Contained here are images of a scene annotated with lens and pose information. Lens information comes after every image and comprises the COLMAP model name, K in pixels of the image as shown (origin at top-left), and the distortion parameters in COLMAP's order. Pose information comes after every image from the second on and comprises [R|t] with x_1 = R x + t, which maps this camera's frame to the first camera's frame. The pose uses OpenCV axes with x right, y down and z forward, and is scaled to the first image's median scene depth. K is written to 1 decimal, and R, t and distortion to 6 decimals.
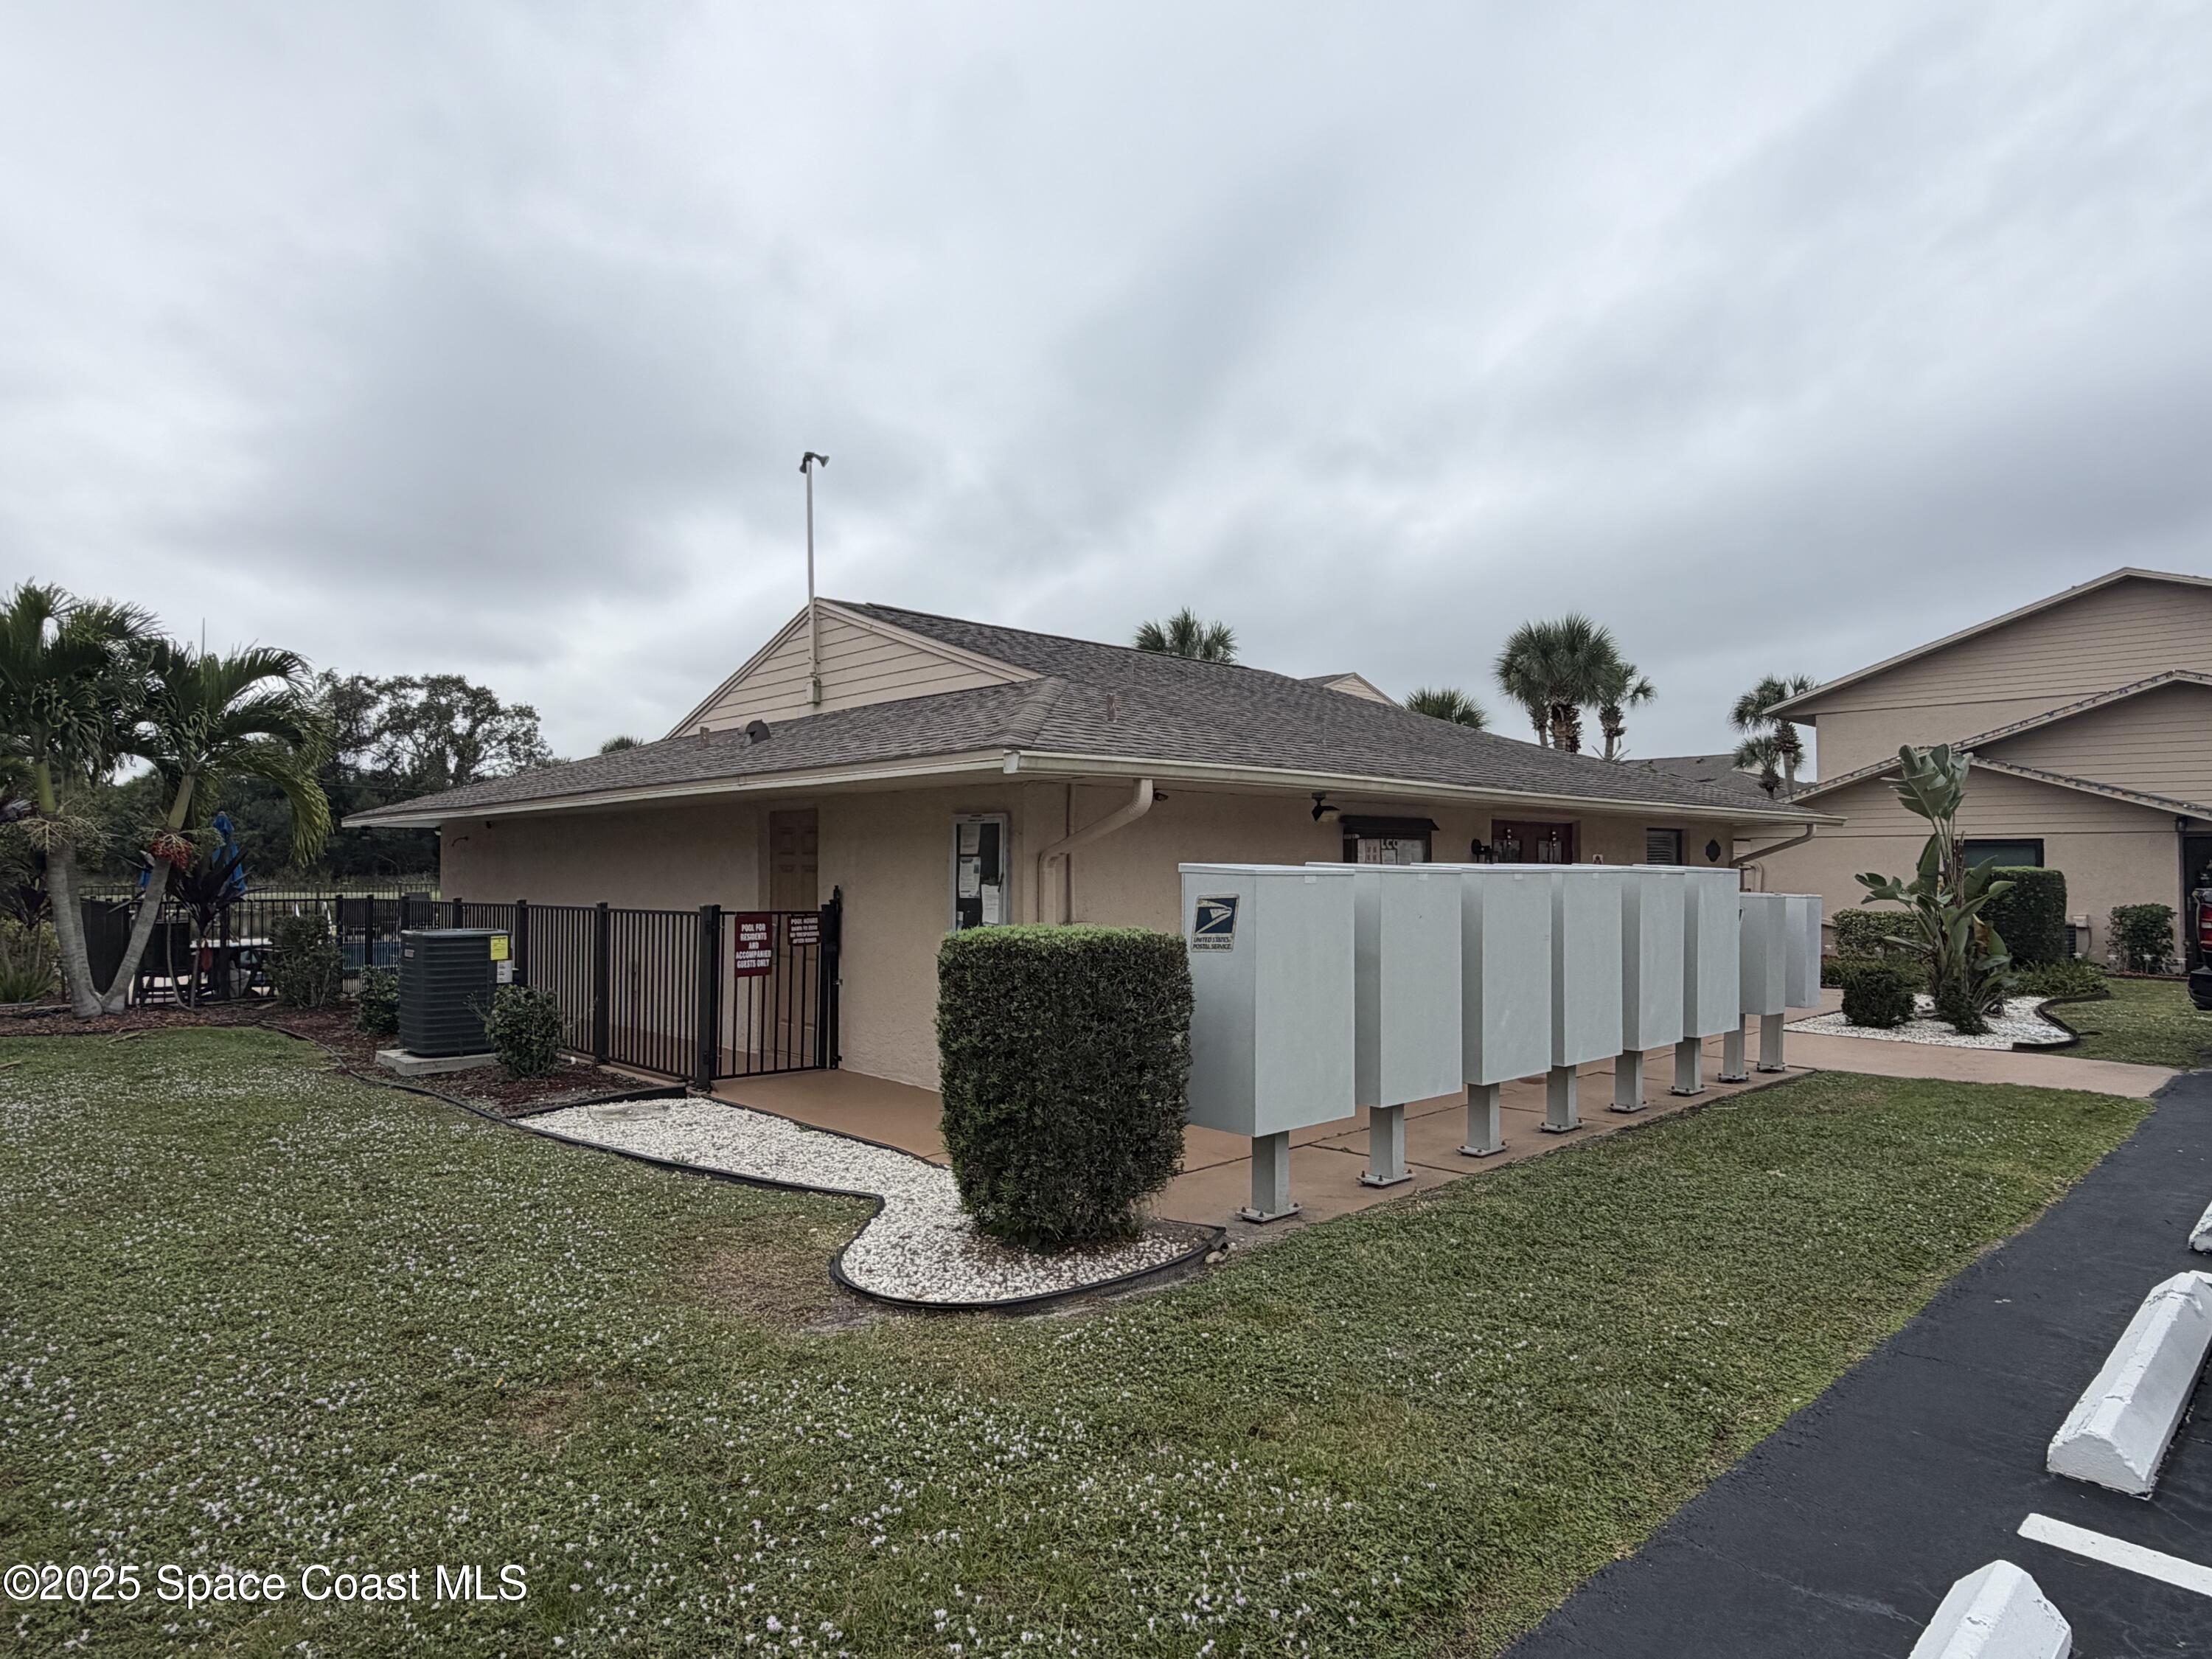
lens RADIAL K [[1267.4, 0, 1091.0], [0, 1267.4, 834.2], [0, 0, 1]] dist [0.003010, 0.001283]
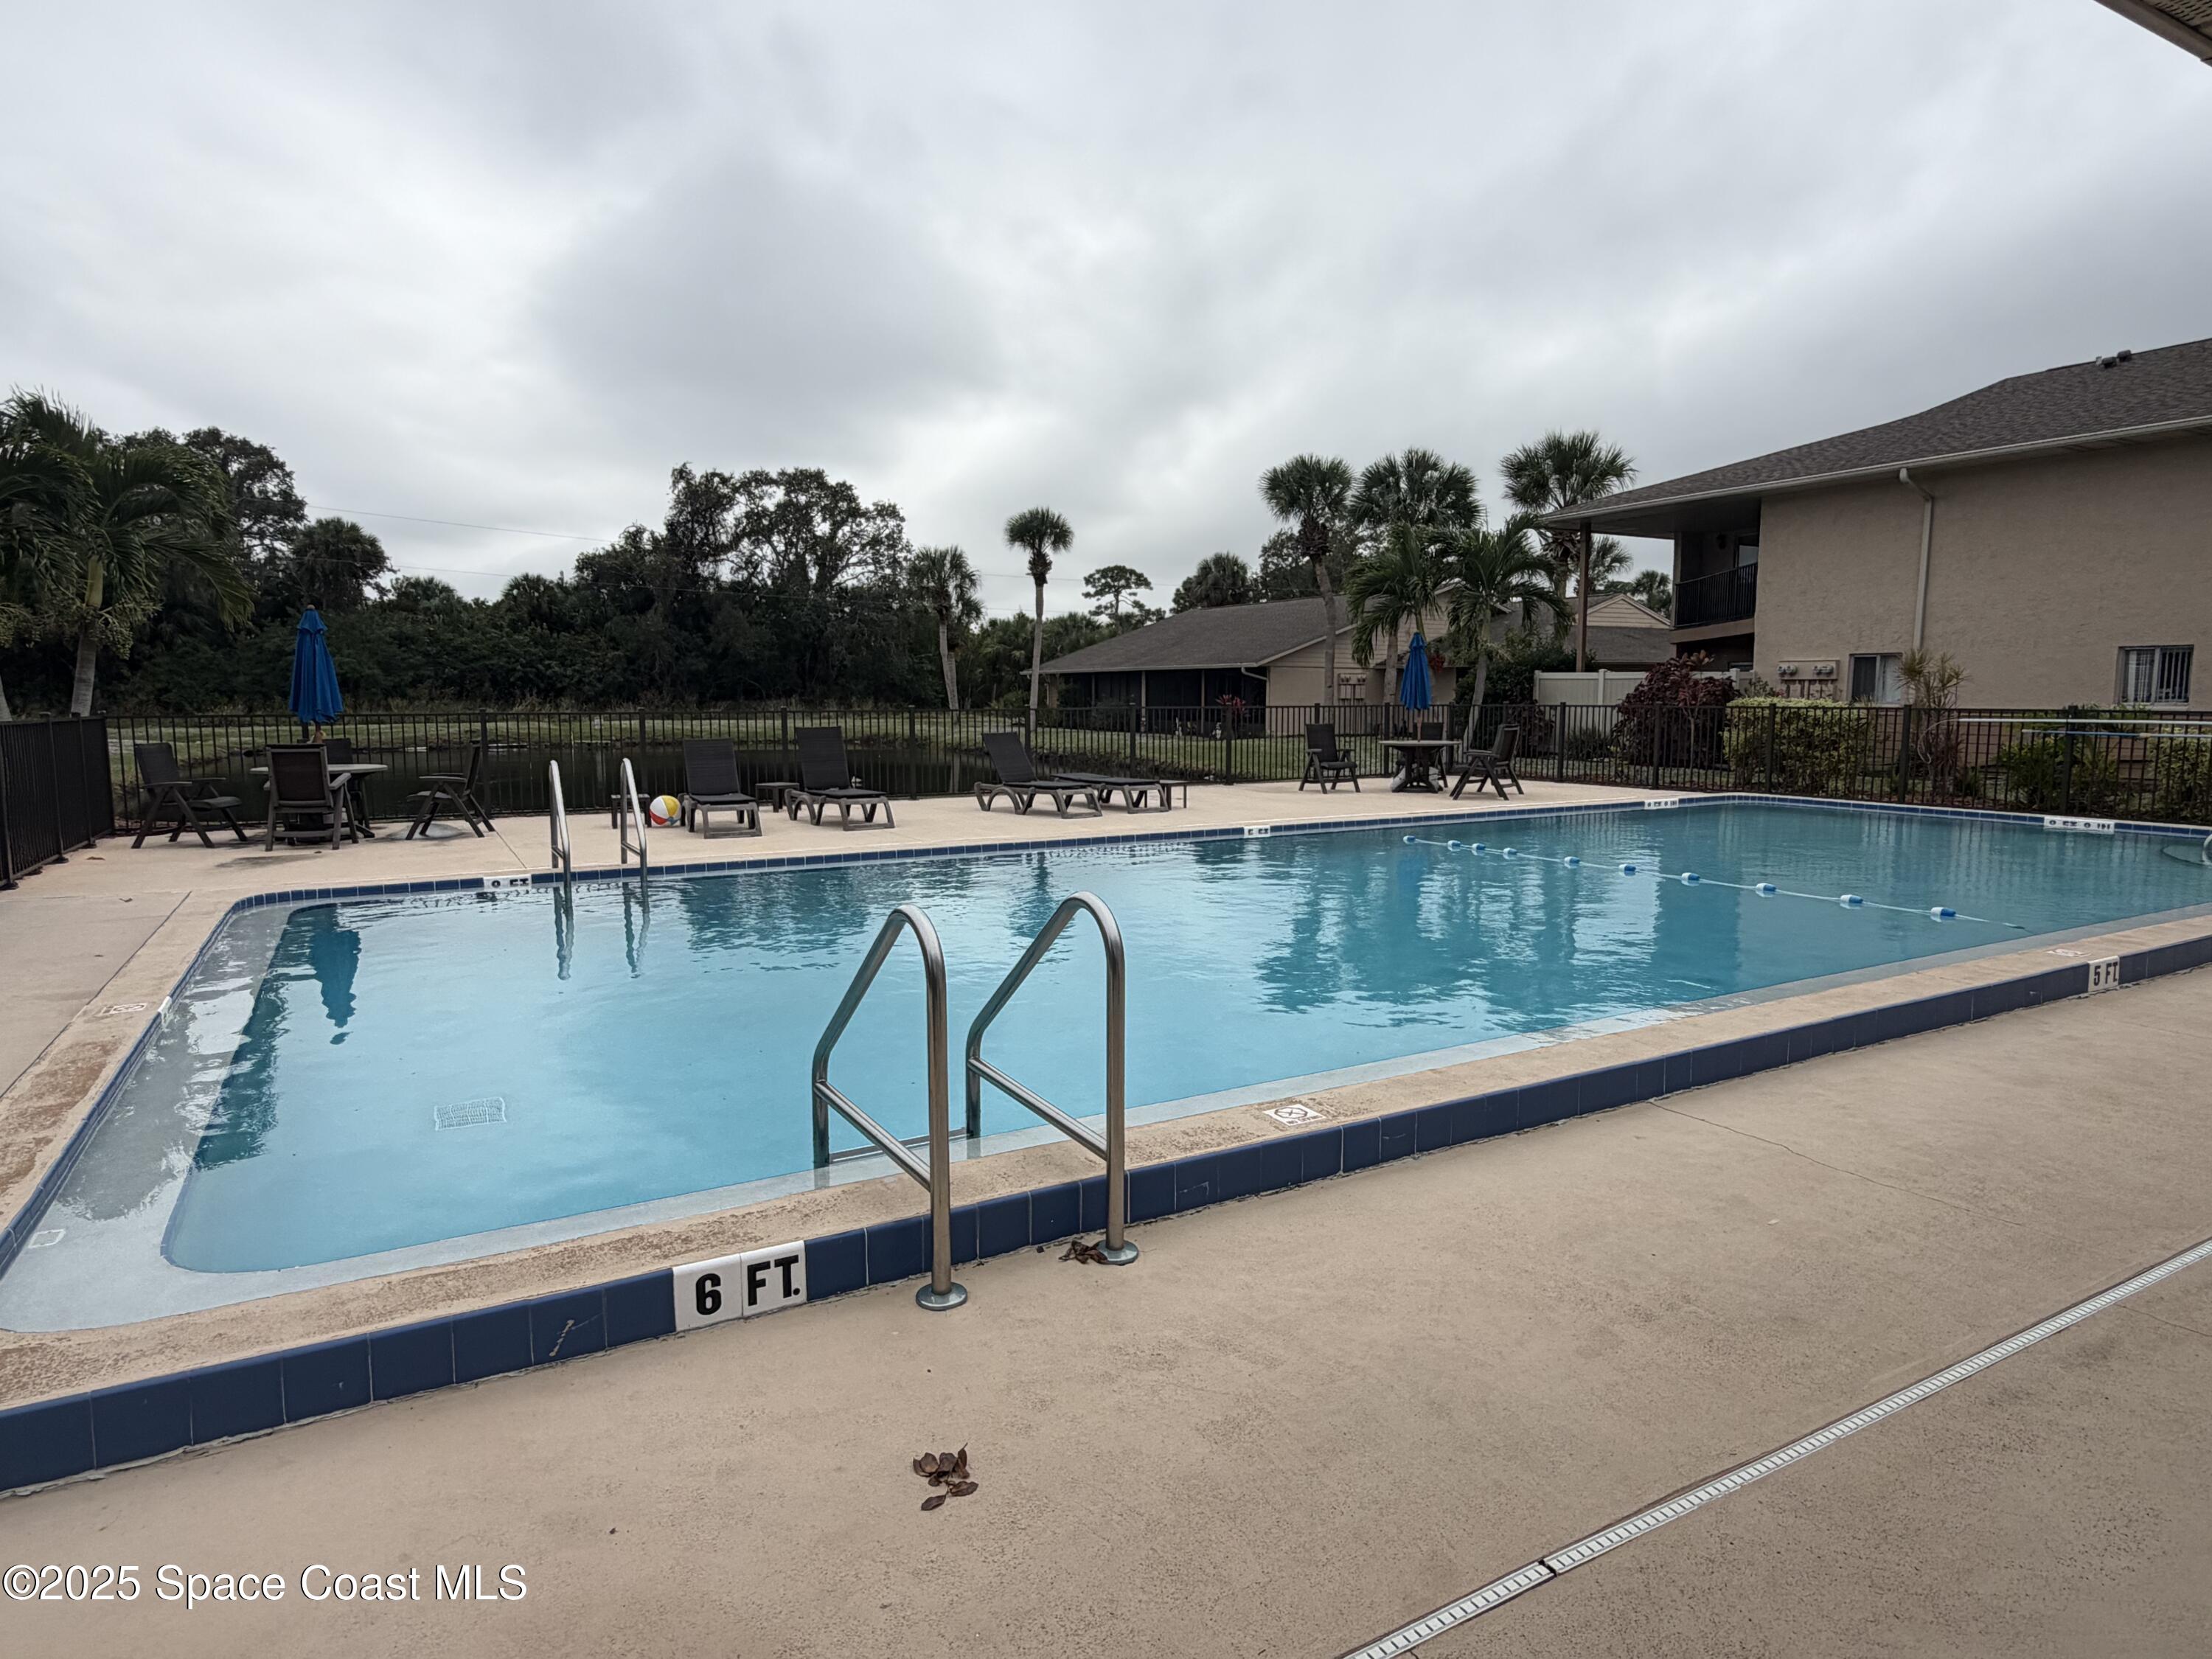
lens RADIAL K [[1267.4, 0, 1109.8], [0, 1267.4, 832.0], [0, 0, 1]] dist [0.003010, 0.001283]
pose [[0.973771, 0.023739, -0.226287, -0.099639], [0.007661, 0.990558, 0.136882, 0.003799], [0.227400, -0.135025, 0.964395, 0.172821]]
